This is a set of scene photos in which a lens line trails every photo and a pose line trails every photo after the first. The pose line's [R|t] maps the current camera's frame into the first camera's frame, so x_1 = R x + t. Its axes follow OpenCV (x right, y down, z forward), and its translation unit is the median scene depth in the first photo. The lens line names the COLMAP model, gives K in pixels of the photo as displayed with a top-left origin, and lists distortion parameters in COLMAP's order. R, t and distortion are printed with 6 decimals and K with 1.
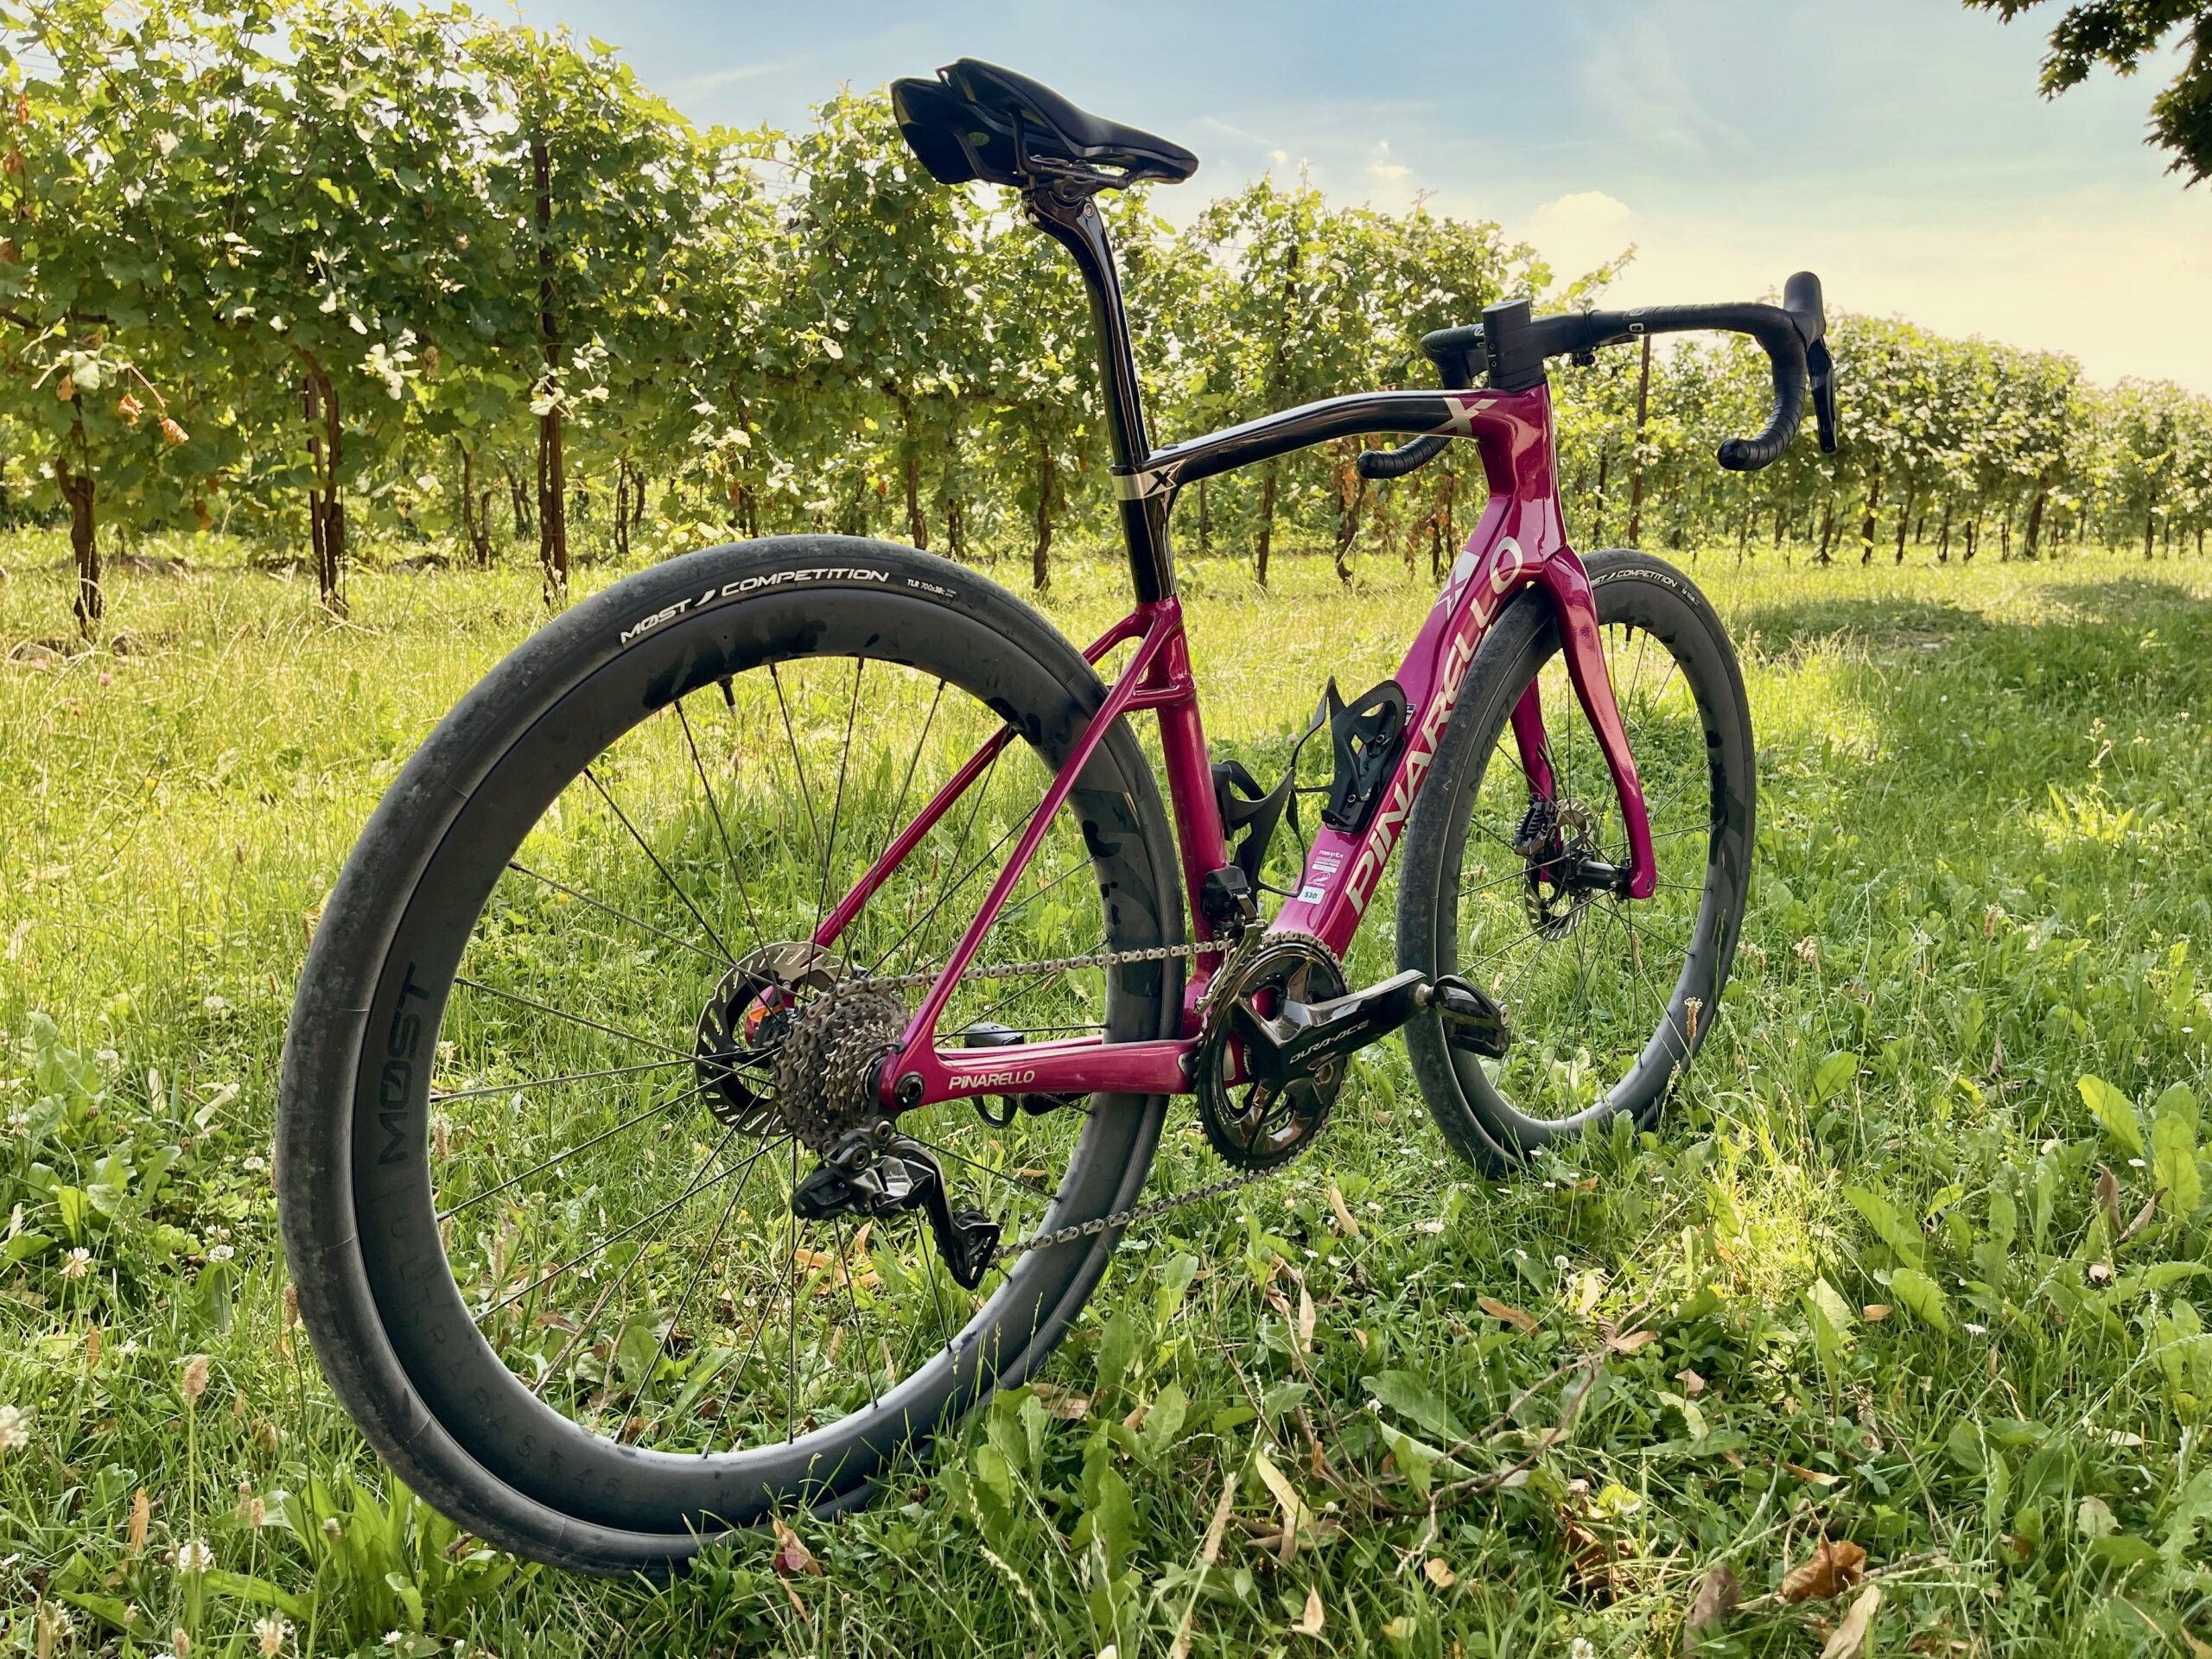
lens RADIAL K [[1672.0, 0, 1079.3], [0, 1672.0, 825.6], [0, 0, 1]] dist [0.110003, -0.143912]
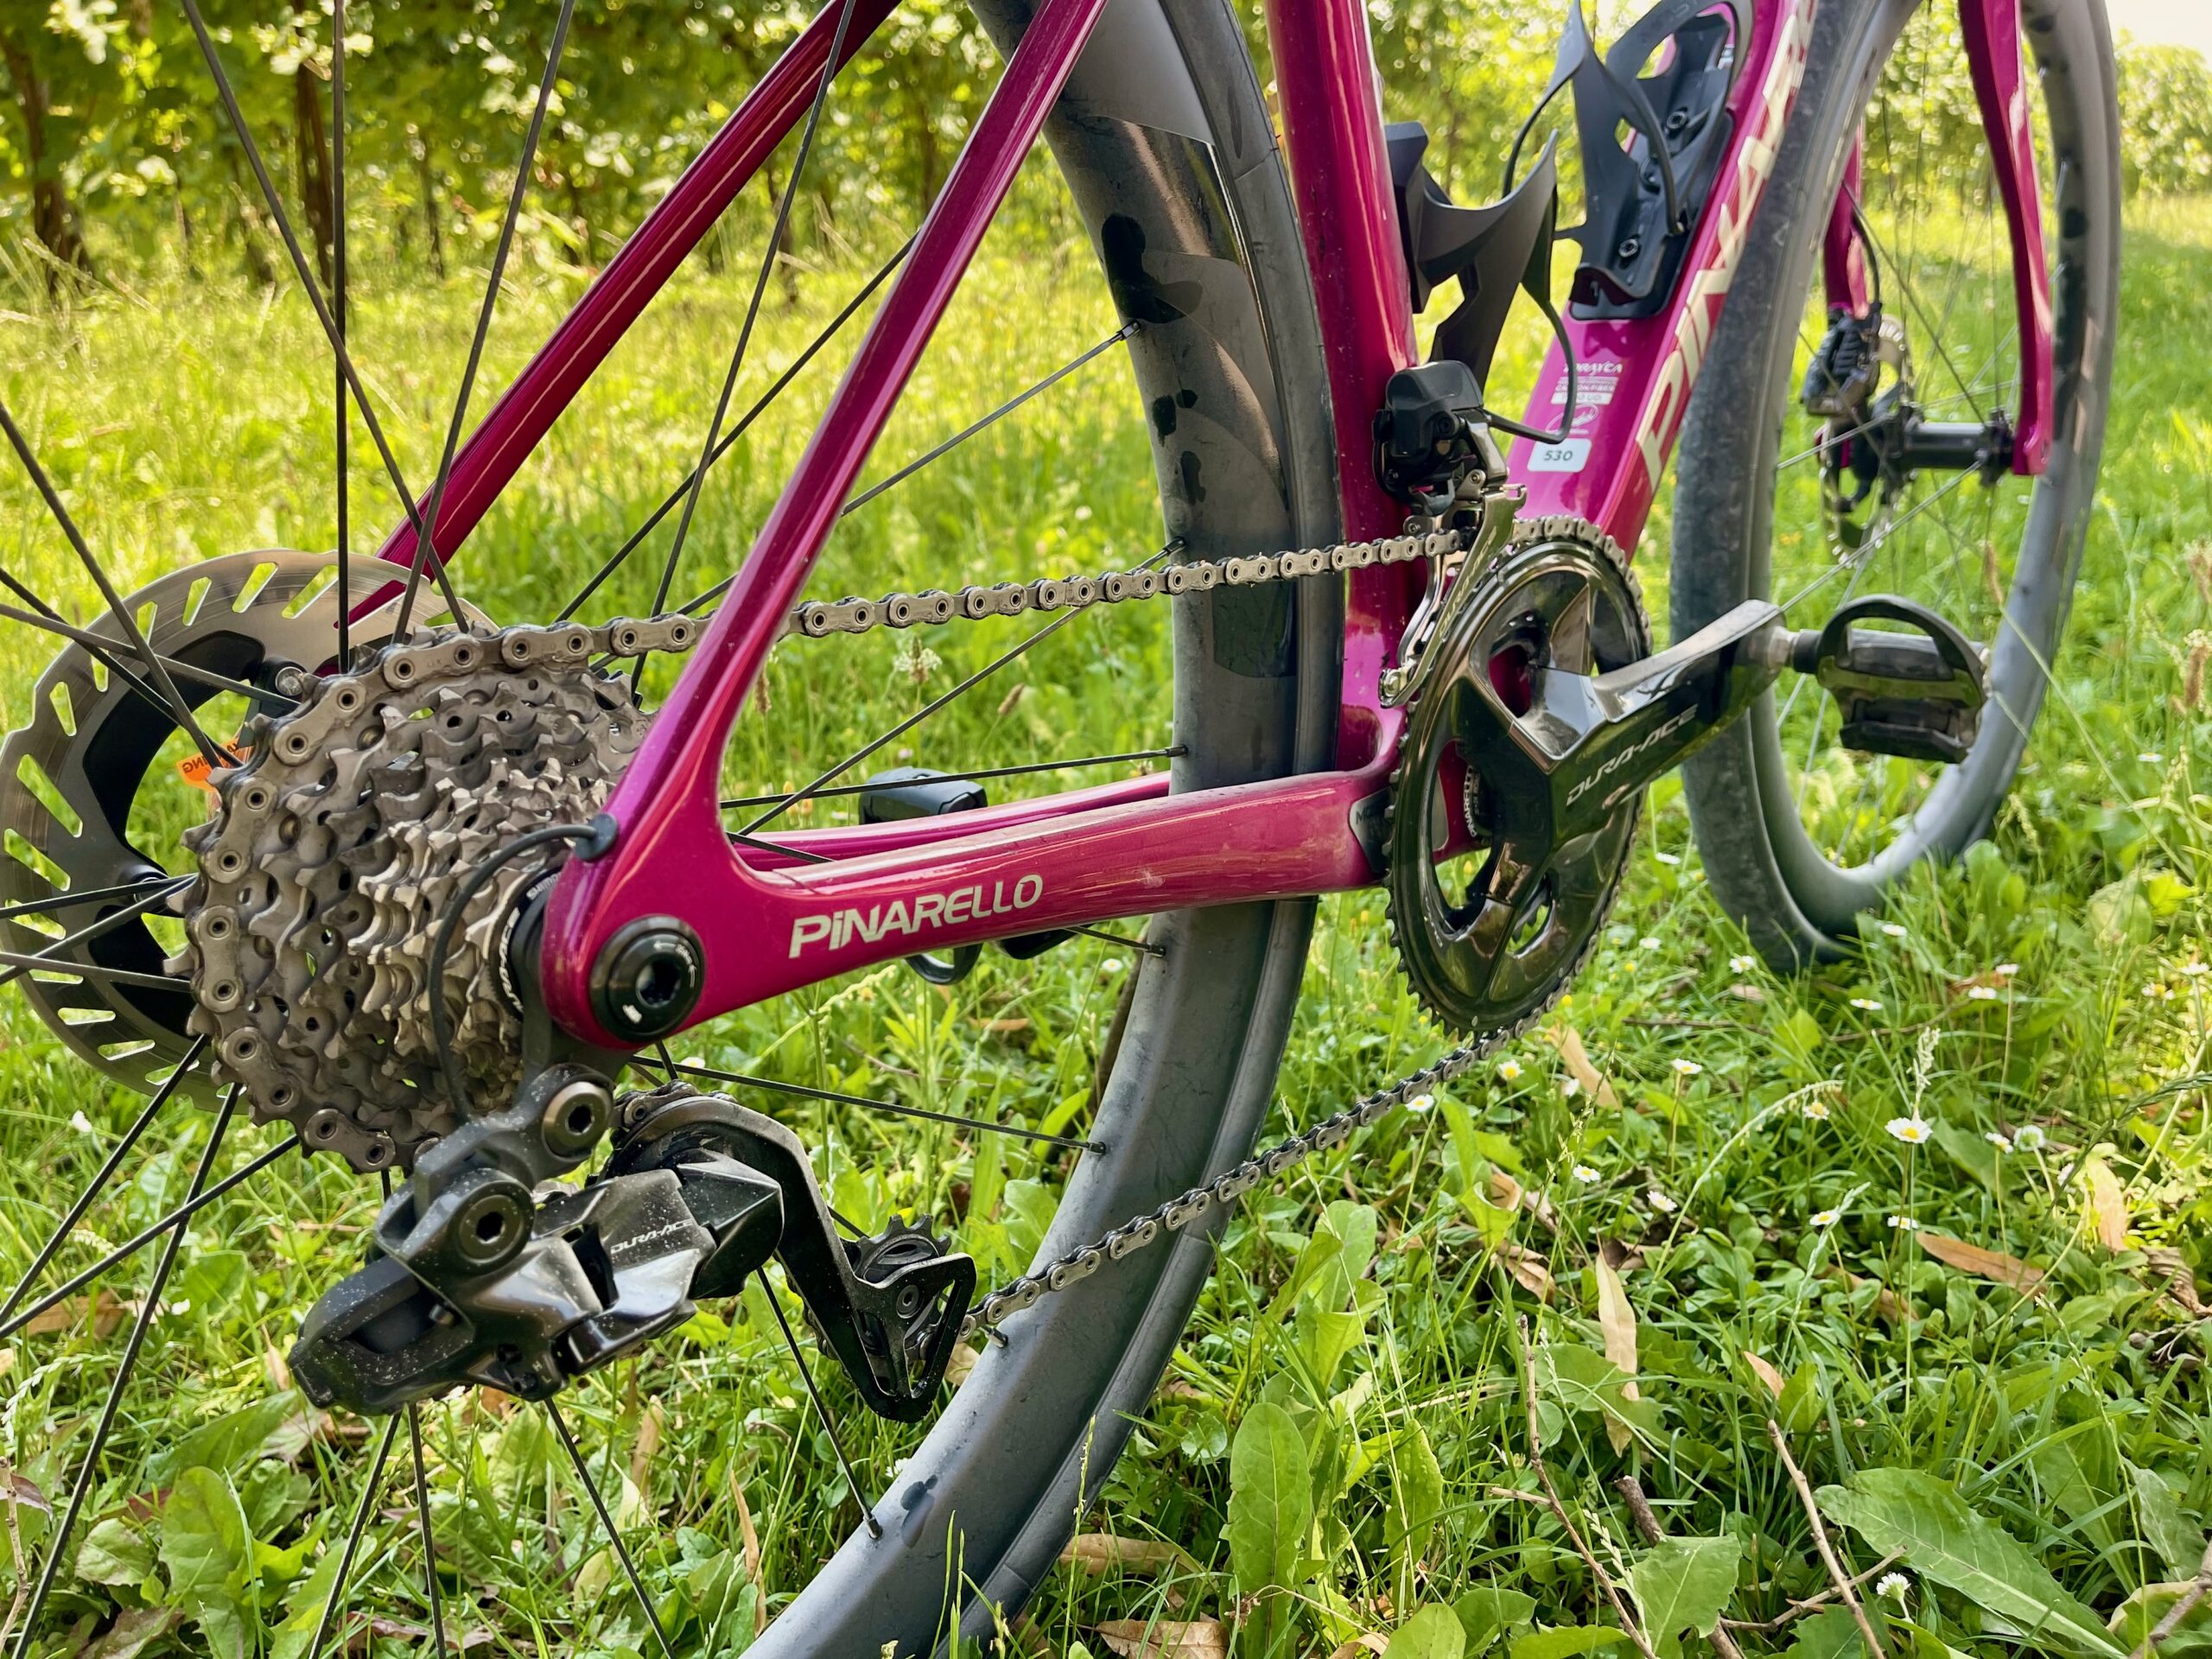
lens RADIAL K [[1729.4, 0, 1106.0], [0, 1729.4, 829.5], [0, 0, 1]] dist [0.039320, -0.077221]
pose [[0.995714, -0.073812, 0.055726, -0.028540], [0.065161, 0.987478, 0.143669, 0.073924], [-0.065633, -0.139422, 0.988056, 0.553372]]
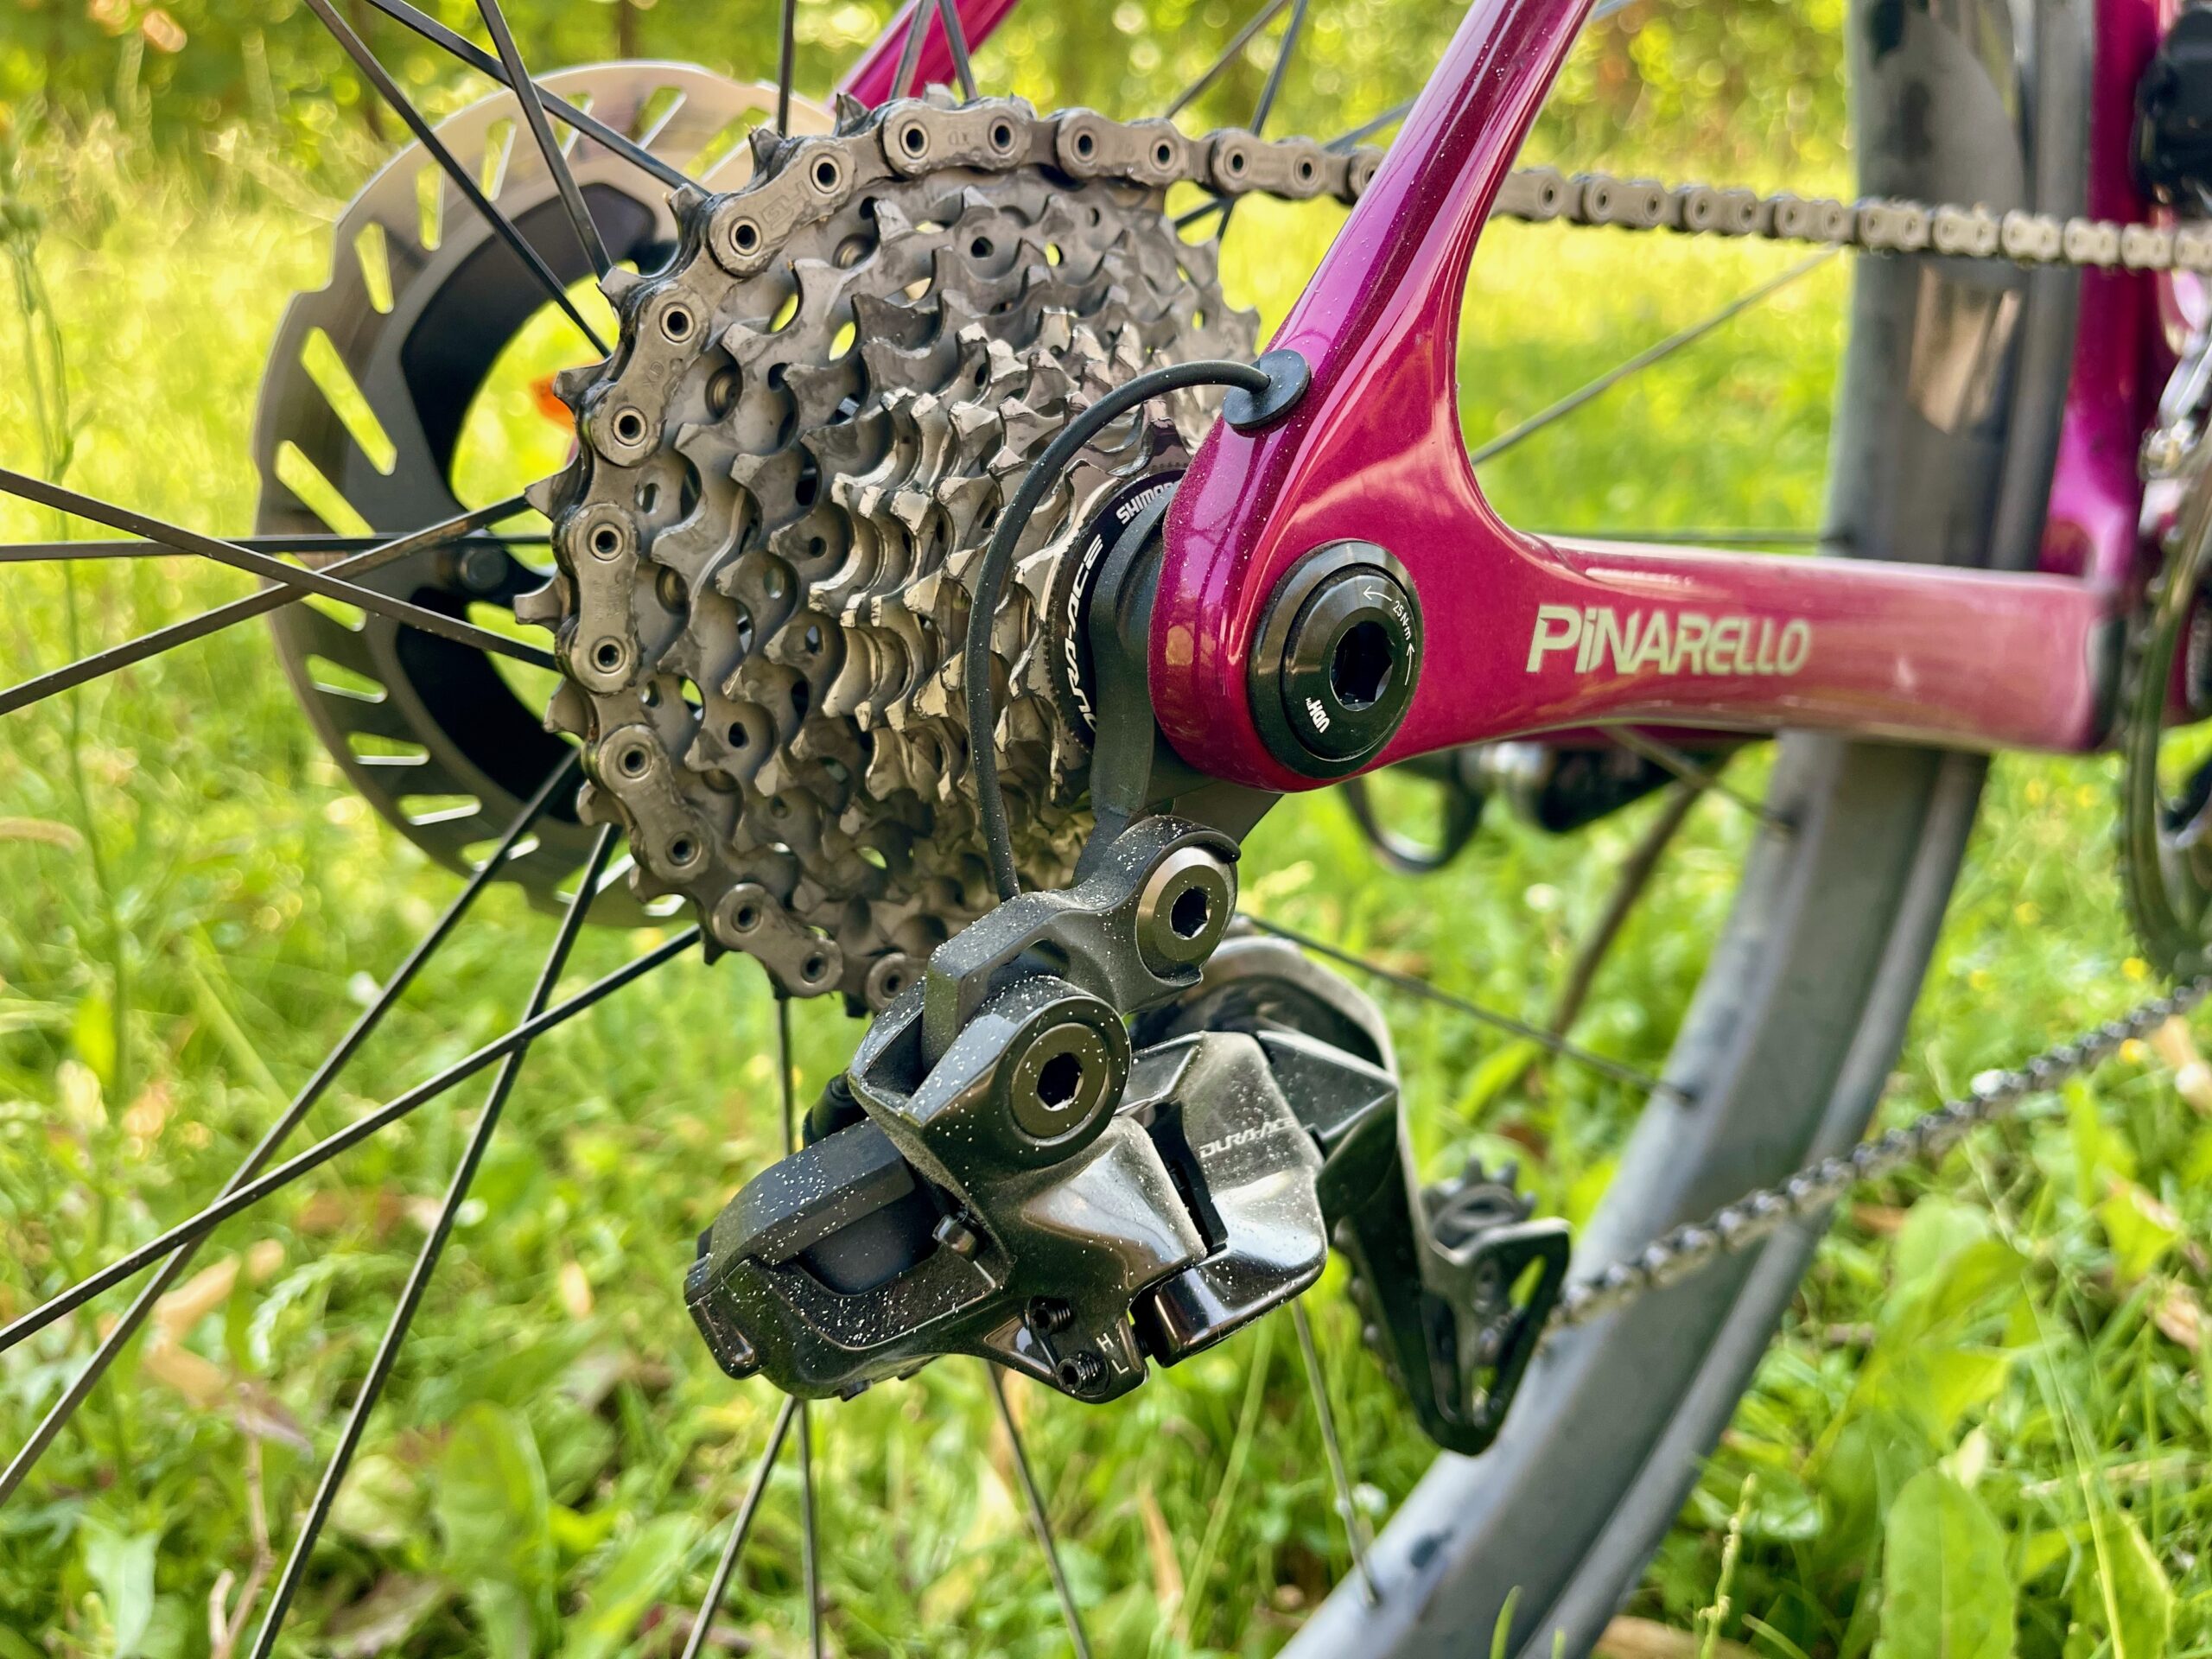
lens RADIAL K [[1795.4, 0, 1100.2], [0, 1795.4, 826.1], [0, 0, 1]] dist [-0.004602, -0.001664]
pose [[0.995144, -0.022785, -0.095759, -0.086001], [0.037048, 0.988005, 0.149915, 0.116783], [0.091195, -0.152734, 0.984051, 0.655978]]
